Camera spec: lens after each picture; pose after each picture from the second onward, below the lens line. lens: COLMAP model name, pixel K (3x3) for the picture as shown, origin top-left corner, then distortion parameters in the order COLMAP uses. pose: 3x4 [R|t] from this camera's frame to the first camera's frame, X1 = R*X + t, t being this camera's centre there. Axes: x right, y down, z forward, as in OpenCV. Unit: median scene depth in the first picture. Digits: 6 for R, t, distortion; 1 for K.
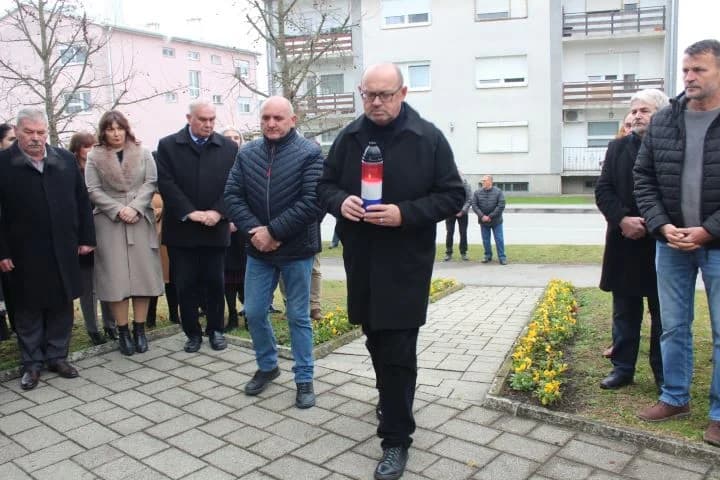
lens RADIAL K [[782.8, 0, 367.2], [0, 782.8, 221.8], [0, 0, 1]] dist [-0.060422, 0.000000]
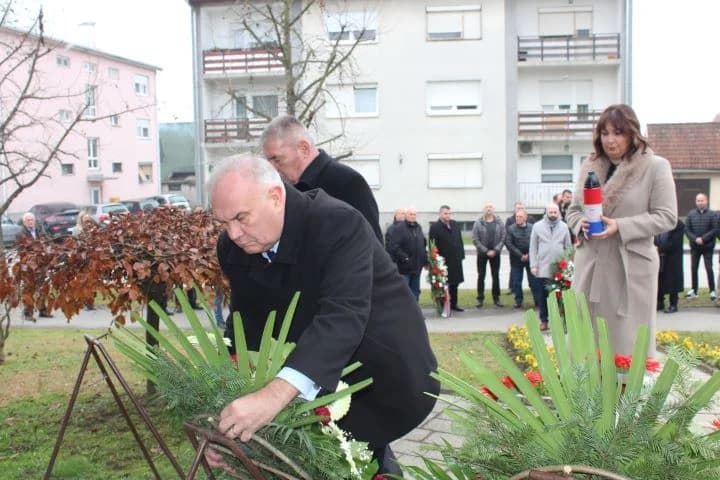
lens RADIAL K [[879.8, 0, 365.9], [0, 879.8, 243.6], [0, 0, 1]] dist [-0.020612, 0.000000]
pose [[0.975508, -0.004279, 0.219924, -0.152720], [0.010205, 0.999615, -0.025817, 0.001946], [-0.219729, 0.027429, 0.975175, 0.031520]]
